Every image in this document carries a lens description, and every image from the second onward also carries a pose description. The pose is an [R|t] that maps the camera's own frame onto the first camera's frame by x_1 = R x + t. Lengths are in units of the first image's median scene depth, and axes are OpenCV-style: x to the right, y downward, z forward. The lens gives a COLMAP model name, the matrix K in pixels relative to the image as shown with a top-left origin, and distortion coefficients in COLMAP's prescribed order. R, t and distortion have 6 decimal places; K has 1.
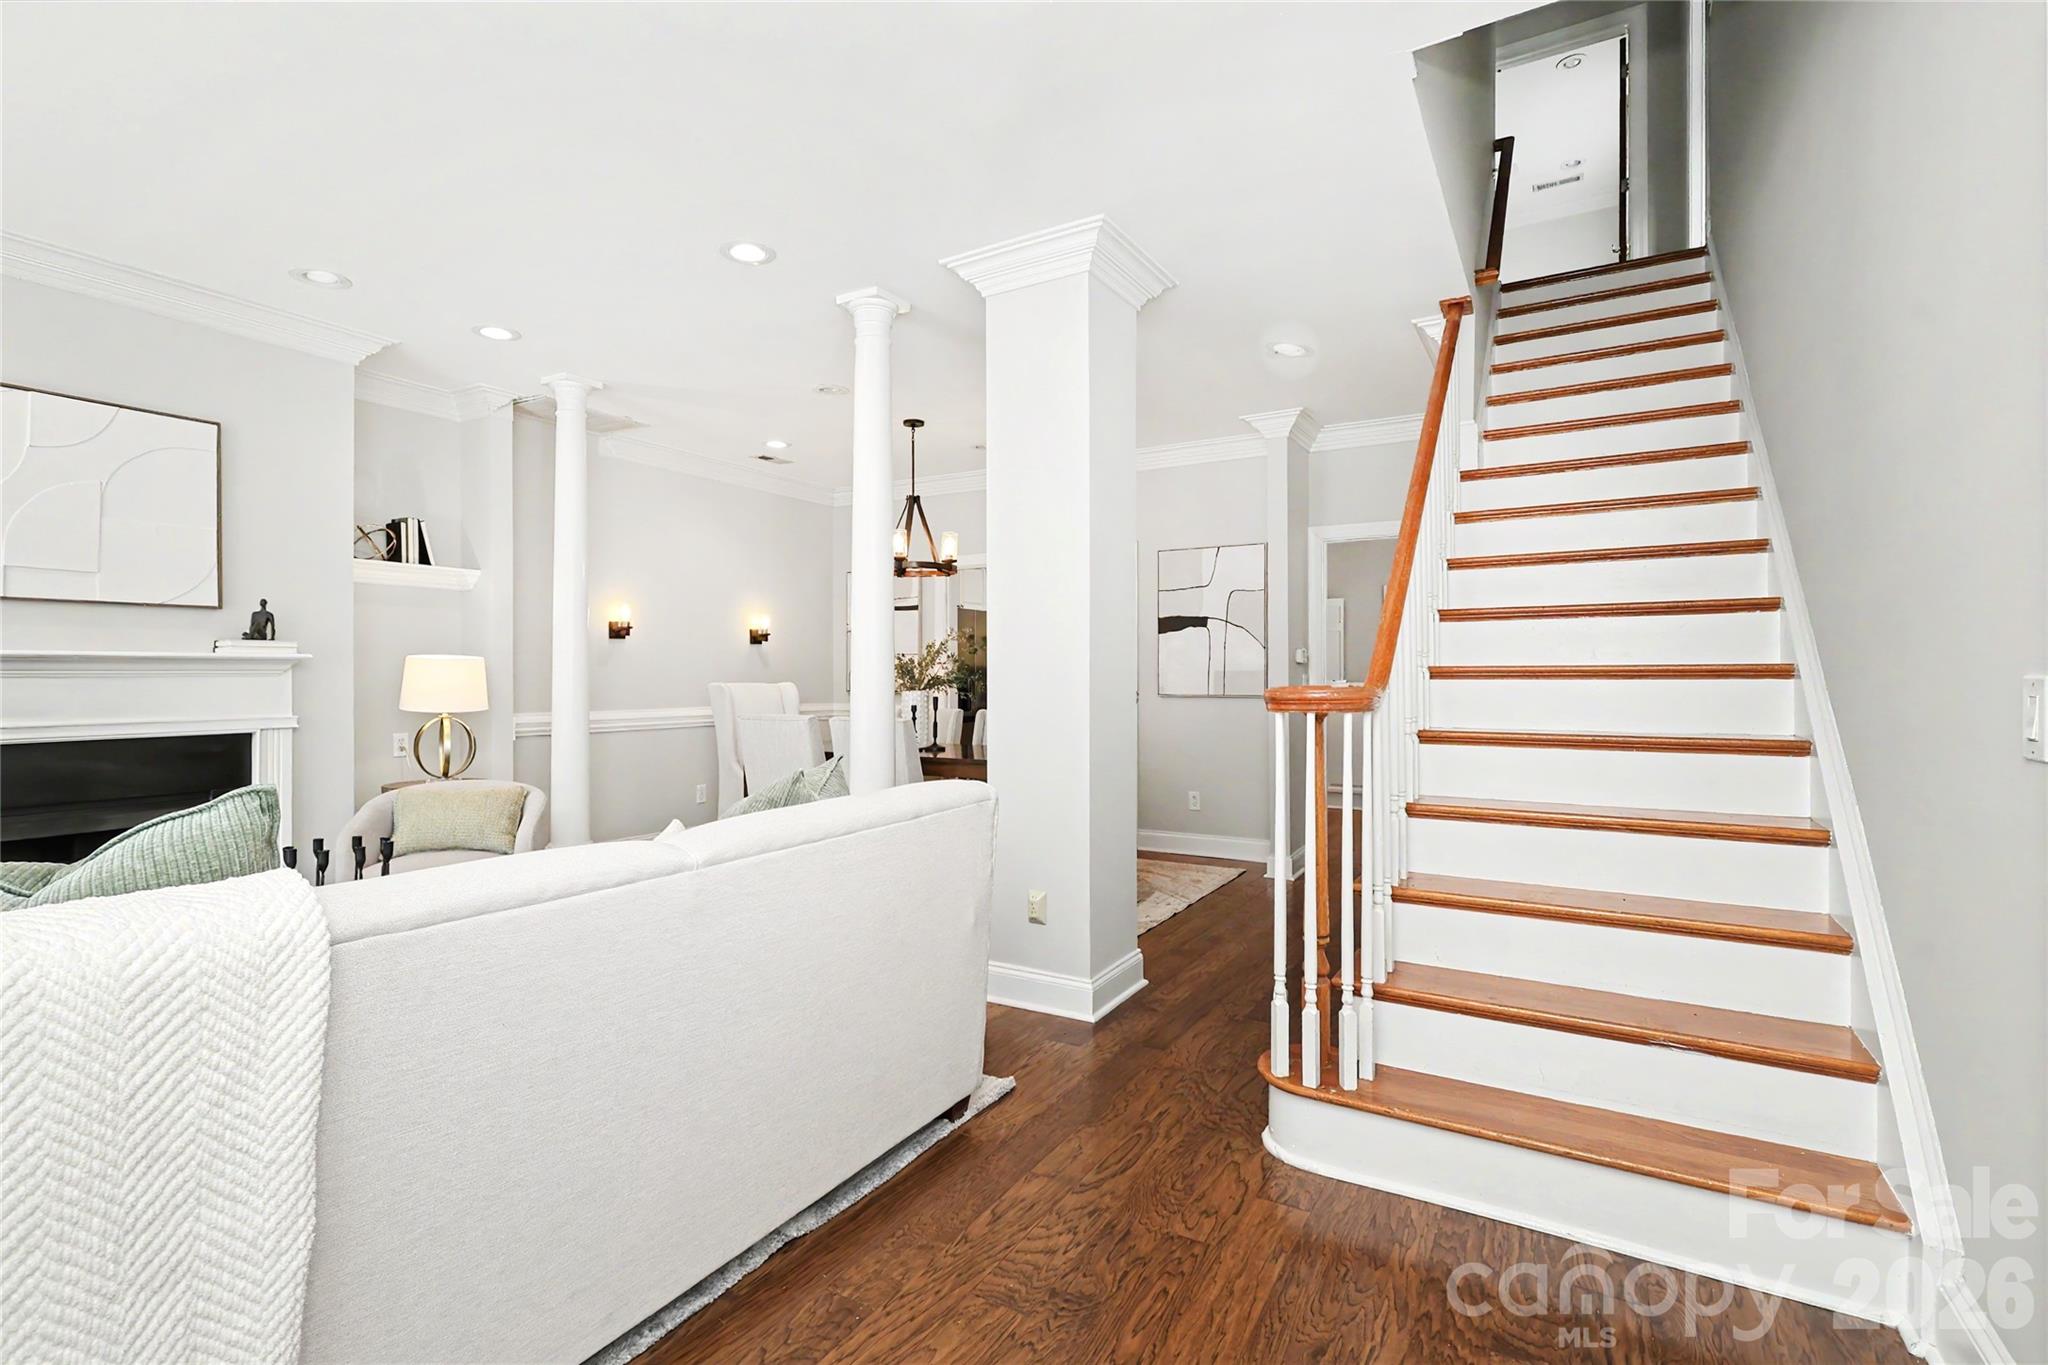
lens RADIAL K [[964.1, 0, 1021.2], [0, 964.1, 674.7], [0, 0, 1]] dist [-0.003950, 0.002190]
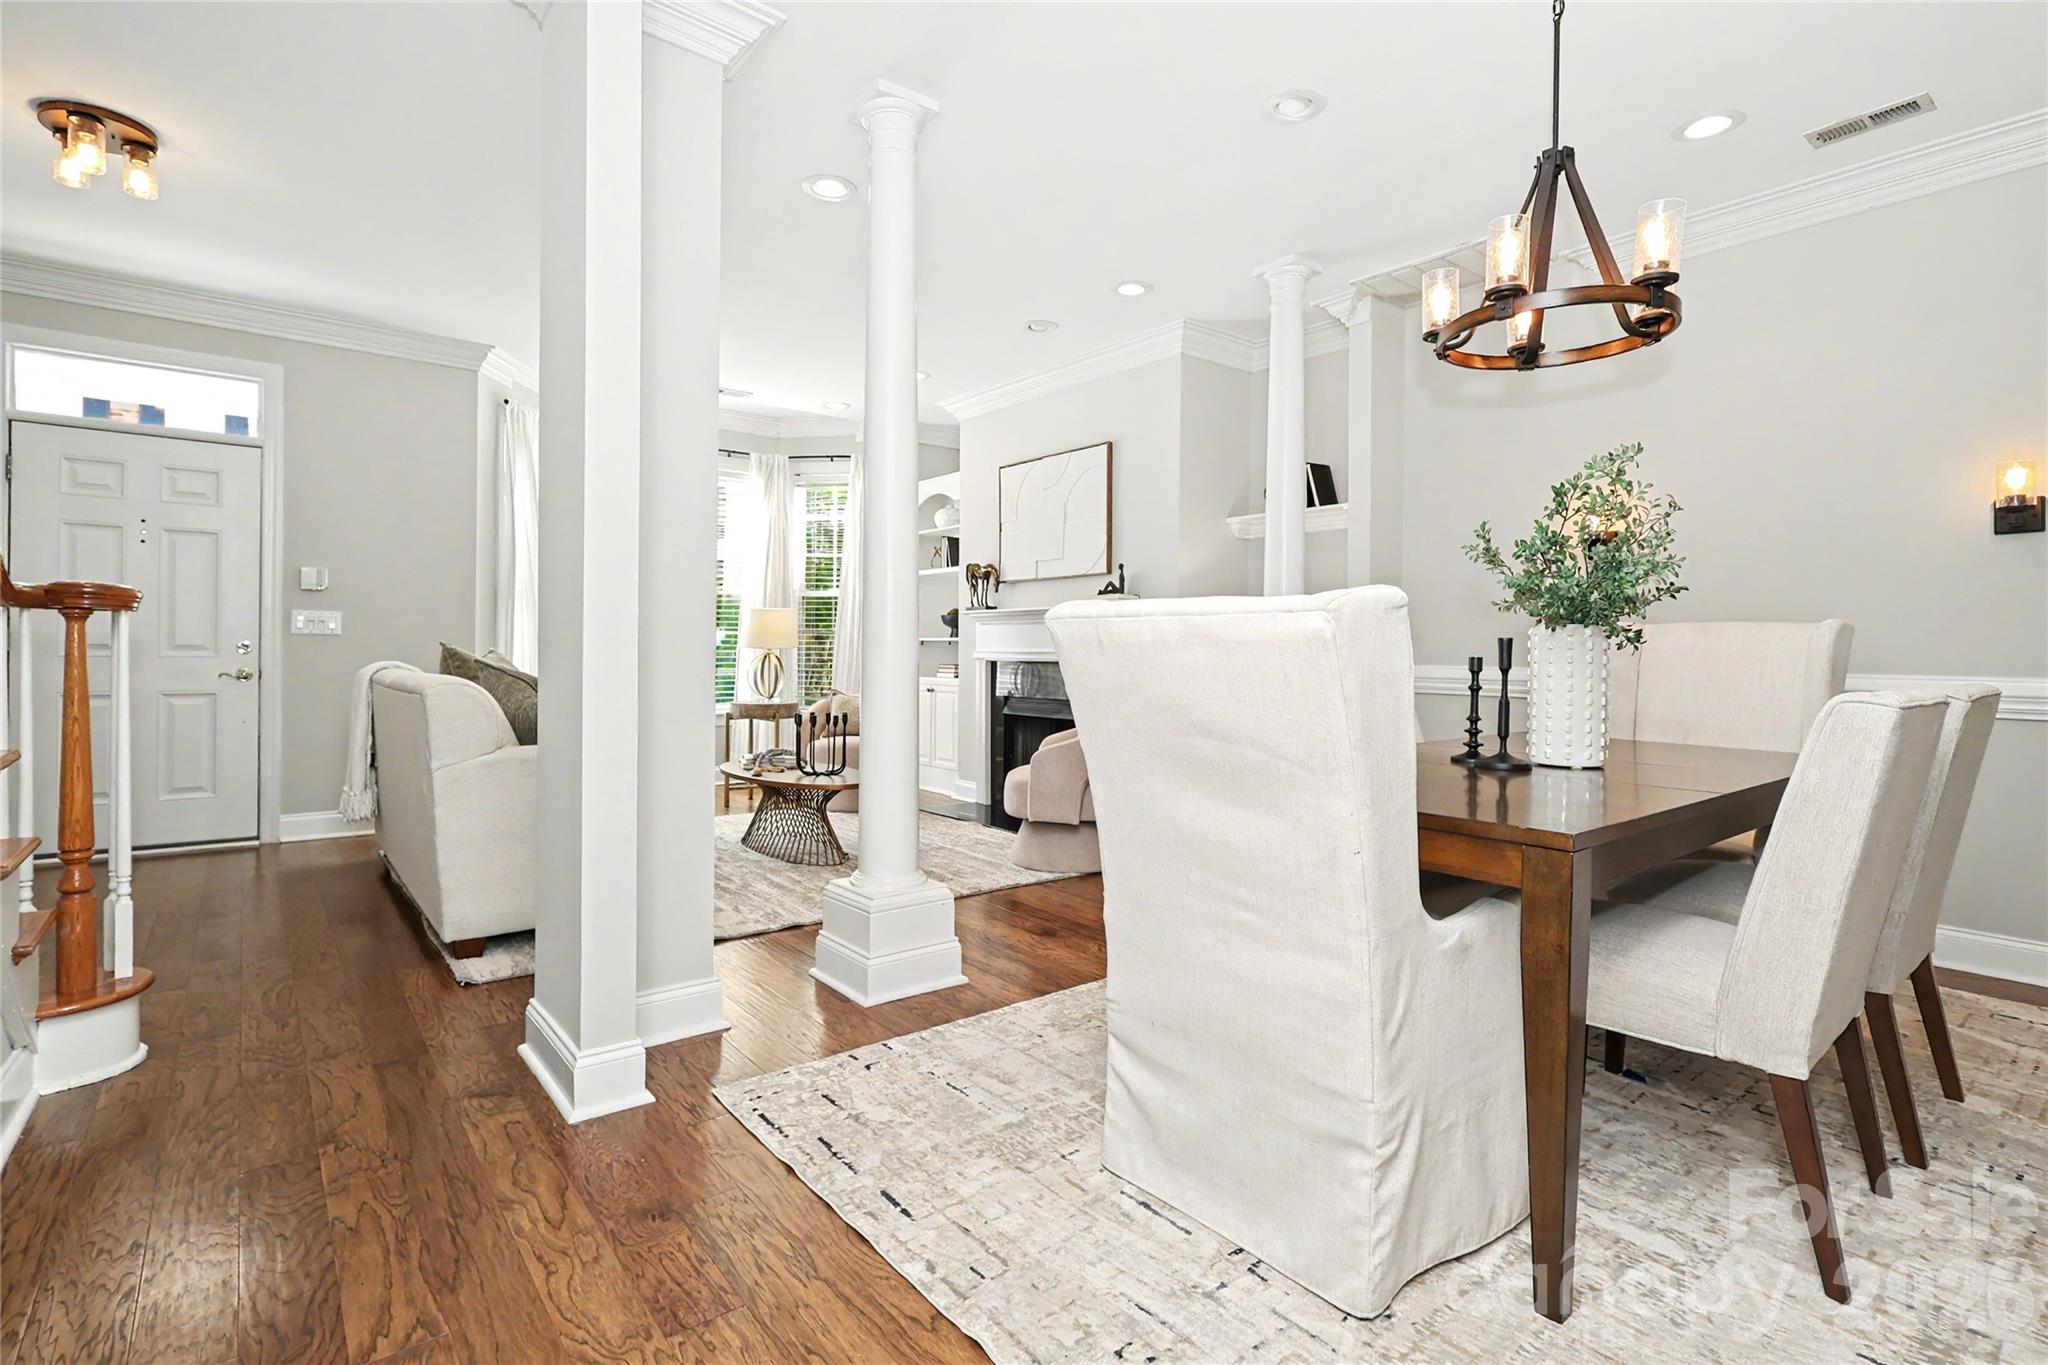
lens RADIAL K [[964.1, 0, 999.2], [0, 964.1, 646.2], [0, 0, 1]] dist [-0.003950, 0.002190]
pose [[-0.377550, -0.004536, -0.925978, 0.404372], [-0.007527, 0.999970, -0.001830, 0.031207], [0.925959, 0.006279, -0.377573, 1.055213]]
